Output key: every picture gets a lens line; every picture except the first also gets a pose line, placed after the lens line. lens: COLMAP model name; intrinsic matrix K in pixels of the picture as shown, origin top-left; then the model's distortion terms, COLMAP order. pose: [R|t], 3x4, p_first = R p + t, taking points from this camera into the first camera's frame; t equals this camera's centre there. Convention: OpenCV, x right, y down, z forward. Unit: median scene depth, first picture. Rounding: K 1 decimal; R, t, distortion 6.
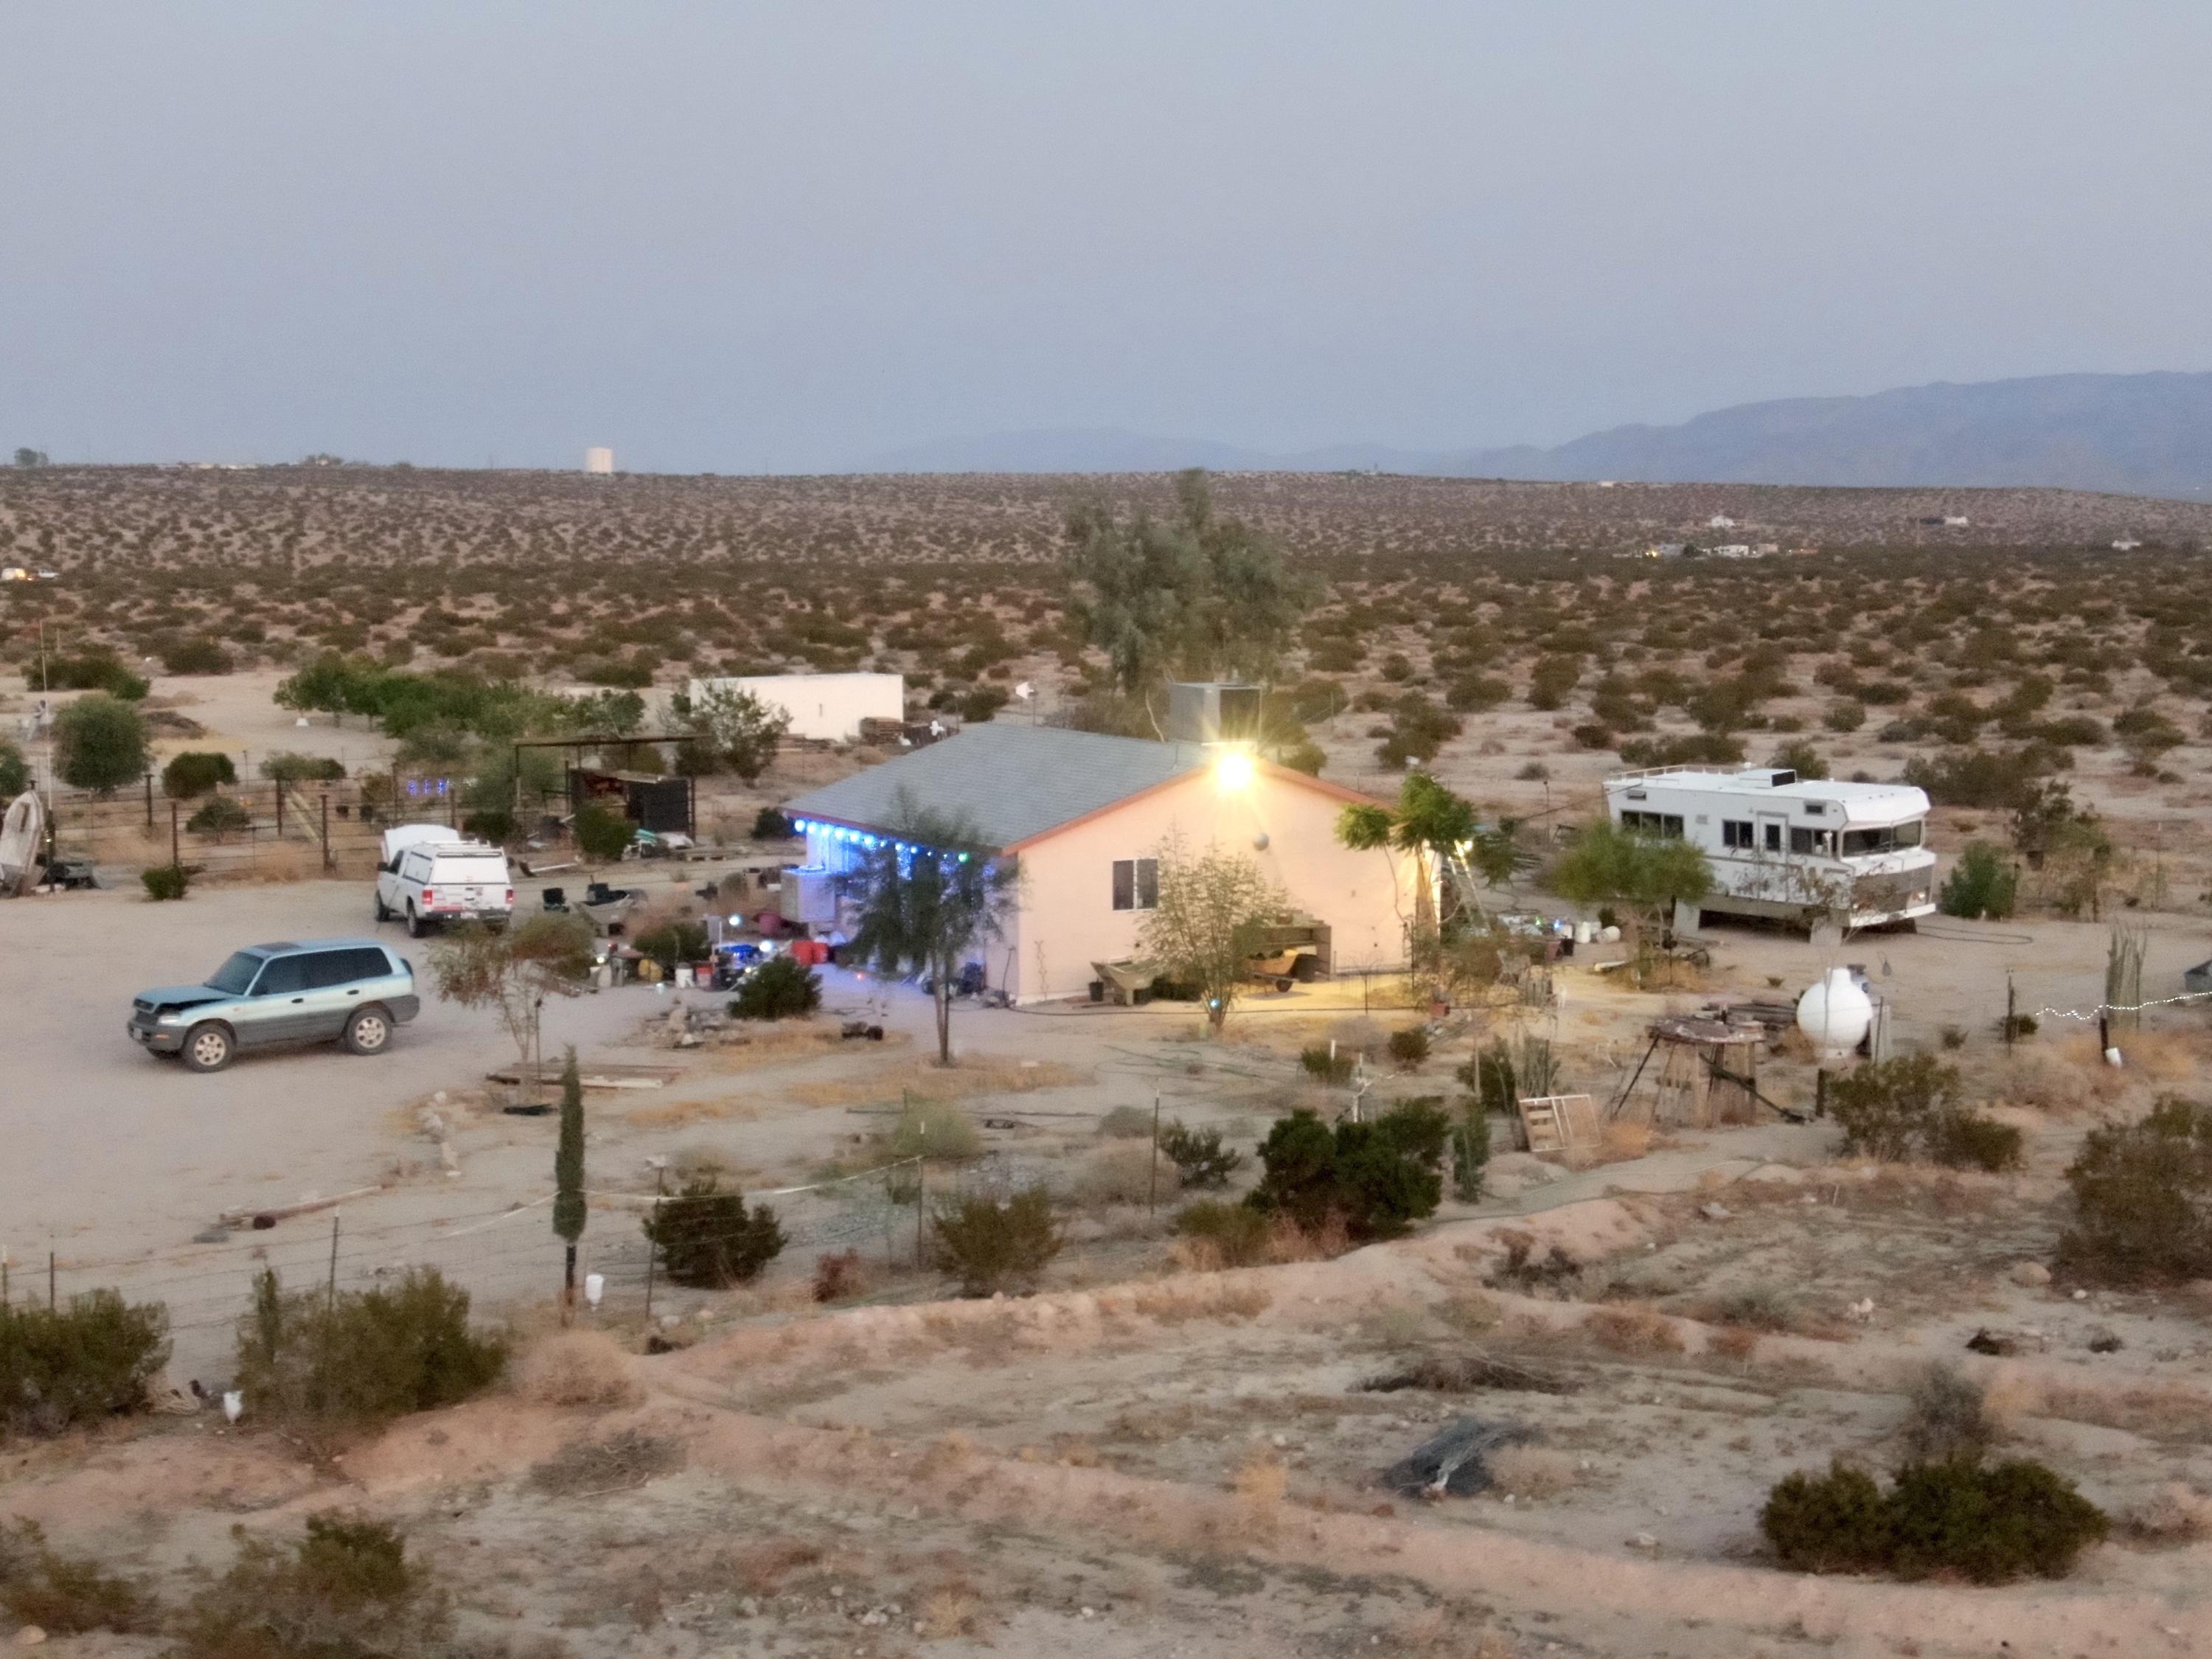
lens RADIAL K [[3154.1, 0, 1115.1], [0, 3154.1, 885.7], [0, 0, 1]] dist [0.116035, 0.000000]
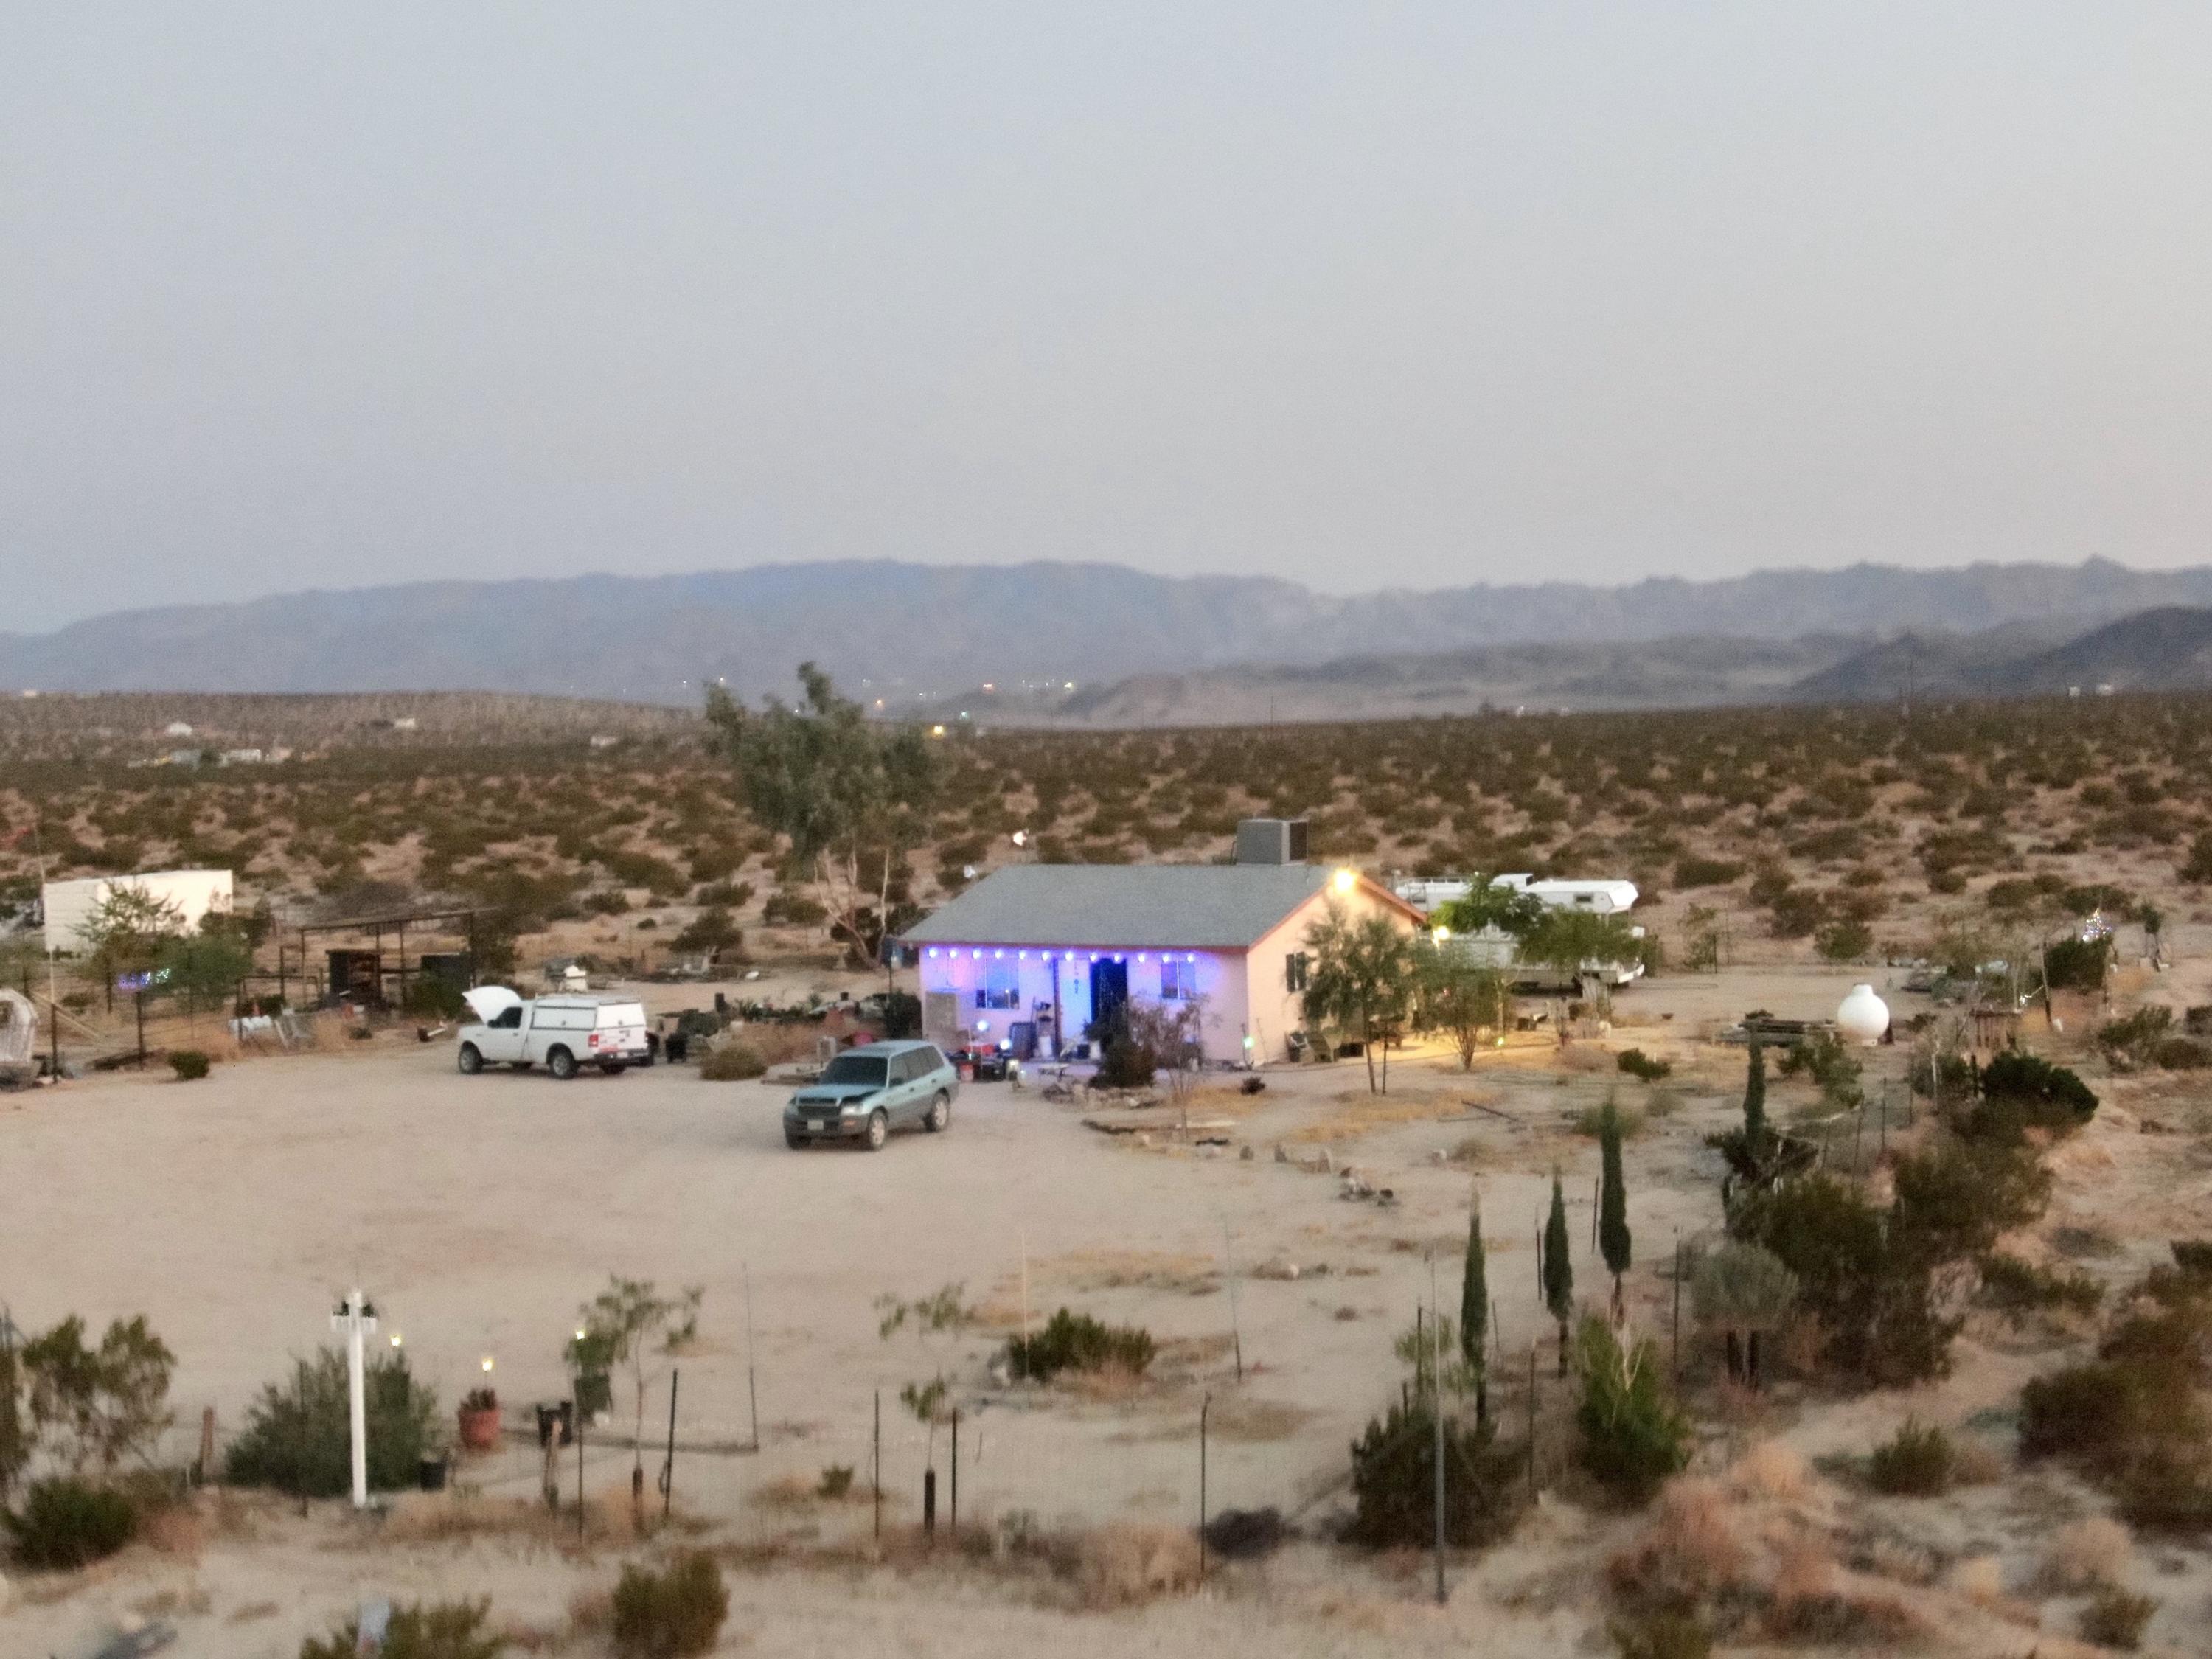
lens RADIAL K [[3154.1, 0, 1112.3], [0, 3154.1, 836.3], [0, 0, 1]] dist [0.116035, 0.000000]
pose [[0.880769, -0.042552, 0.471631, -0.559313], [0.079853, 0.995038, -0.059350, 0.012431], [-0.466765, 0.089935, 0.879797, -0.096777]]
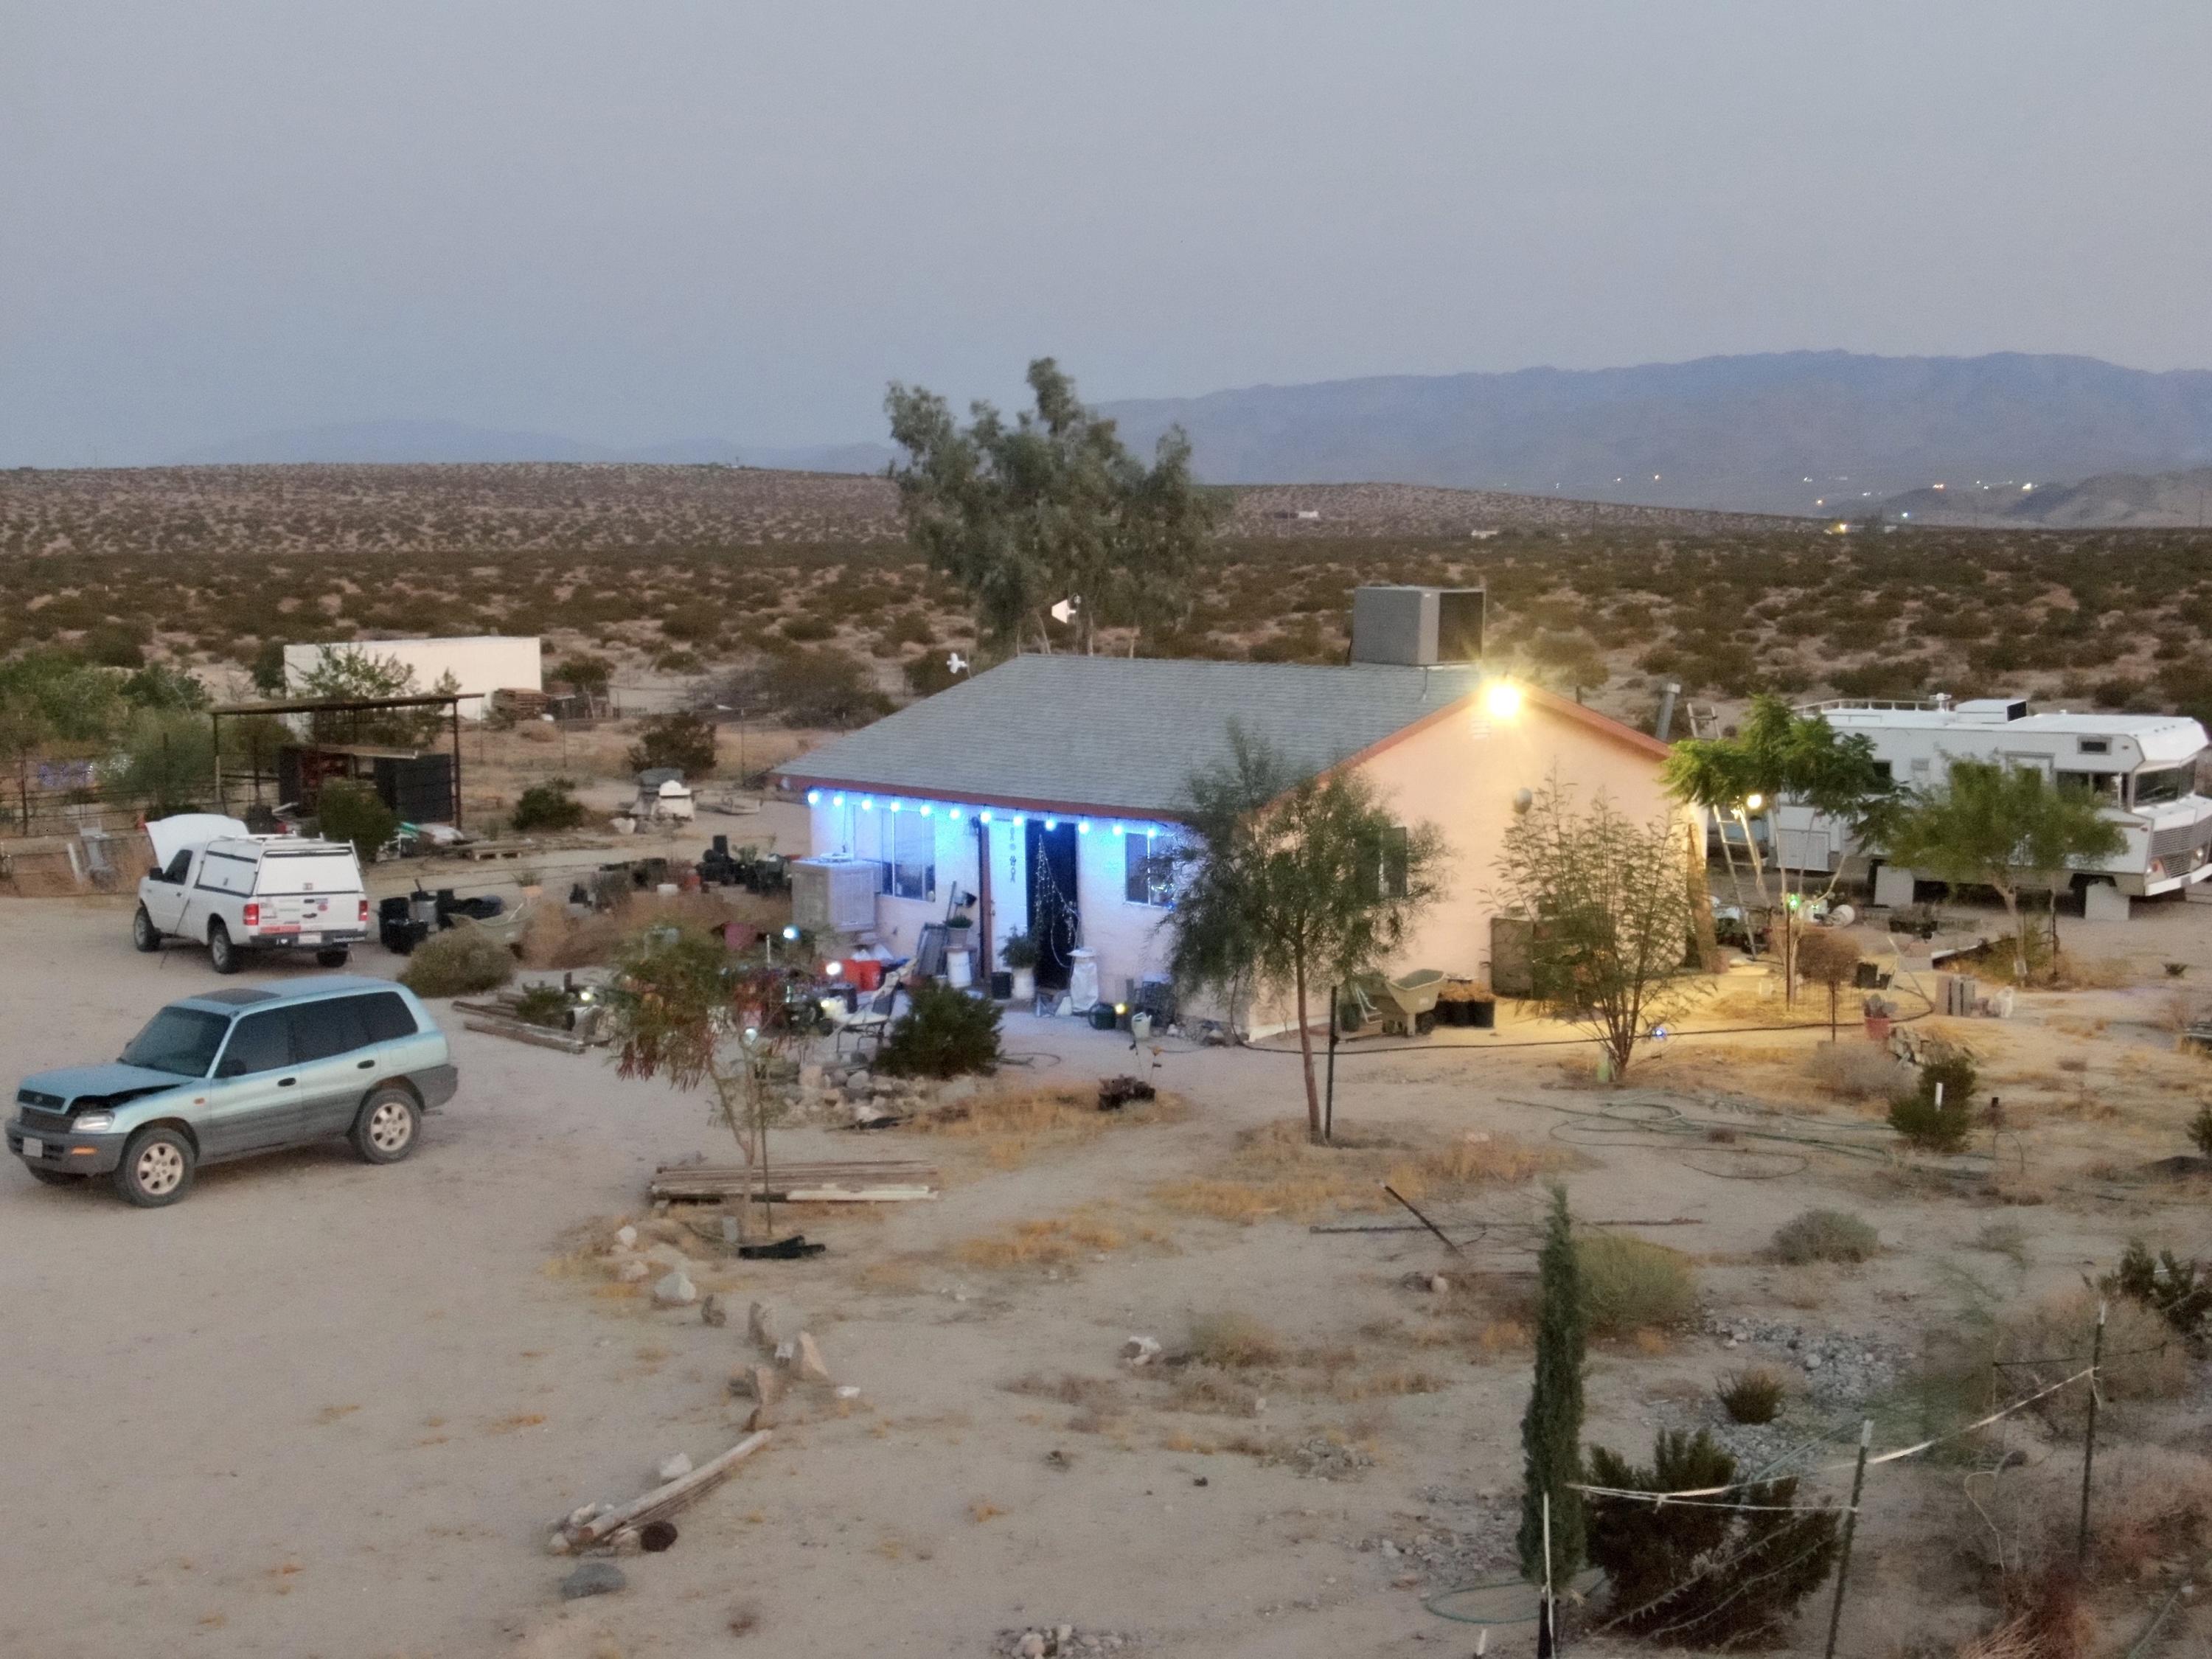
lens RADIAL K [[3154.1, 0, 1099.8], [0, 3154.1, 896.4], [0, 0, 1]] dist [0.116035, 0.000000]
pose [[0.980362, -0.029538, 0.194981, -0.161723], [0.028691, 0.999563, 0.007166, -0.000005], [-0.195107, -0.001431, 0.980781, 0.262335]]
